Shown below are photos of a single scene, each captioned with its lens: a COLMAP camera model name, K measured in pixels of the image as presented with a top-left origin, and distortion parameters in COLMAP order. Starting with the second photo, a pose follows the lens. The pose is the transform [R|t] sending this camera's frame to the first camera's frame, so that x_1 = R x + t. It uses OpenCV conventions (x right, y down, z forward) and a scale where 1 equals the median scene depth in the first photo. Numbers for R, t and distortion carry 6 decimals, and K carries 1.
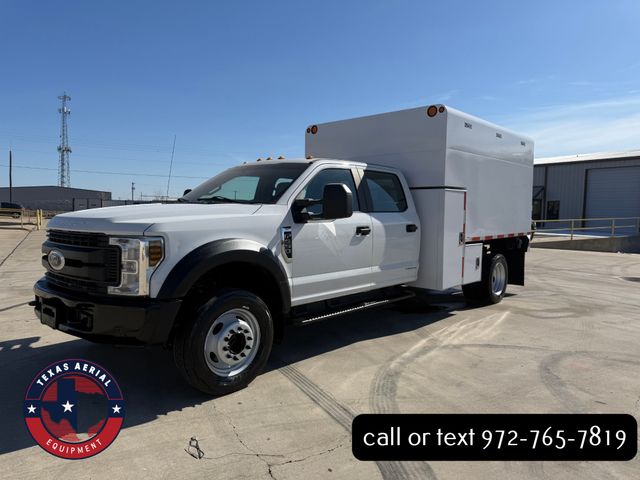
lens RADIAL K [[463.8, 0, 320.0], [0, 463.8, 240.0], [0, 0, 1]] dist [0.091871, -0.141979]
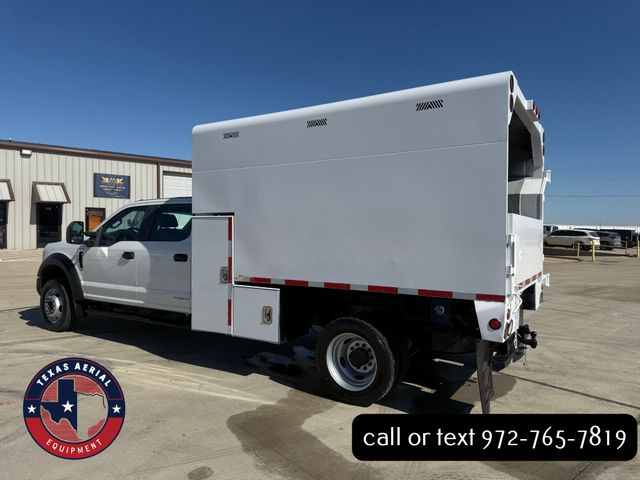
lens RADIAL K [[463.8, 0, 320.0], [0, 463.8, 240.0], [0, 0, 1]] dist [0.091871, -0.141979]
pose [[0.160135, 0.004718, -0.987084, 1.658731], [-0.070978, 0.997455, -0.006748, -0.104038], [0.984540, 0.071142, 0.160062, 1.523511]]
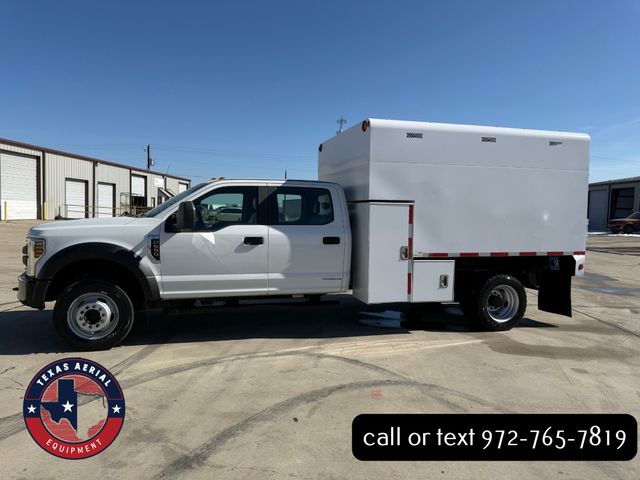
lens RADIAL K [[463.8, 0, 320.0], [0, 463.8, 240.0], [0, 0, 1]] dist [0.091871, -0.141979]
pose [[0.836608, 0.033739, -0.546762, 1.002214], [-0.042457, 0.999093, -0.003313, -0.029536], [0.546154, 0.025986, 0.837282, 0.157837]]
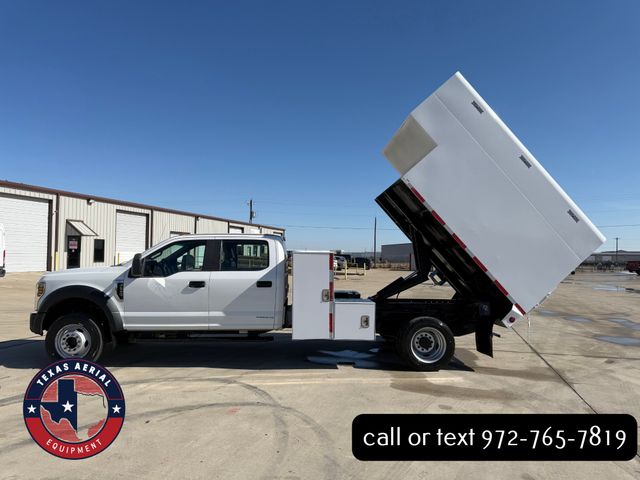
lens RADIAL K [[463.8, 0, 320.0], [0, 463.8, 240.0], [0, 0, 1]] dist [0.091871, -0.141979]
pose [[0.680665, -0.035862, -0.731716, 1.611930], [-0.045270, 0.994833, -0.090869, -0.049401], [0.731195, 0.094976, 0.675525, 0.365638]]
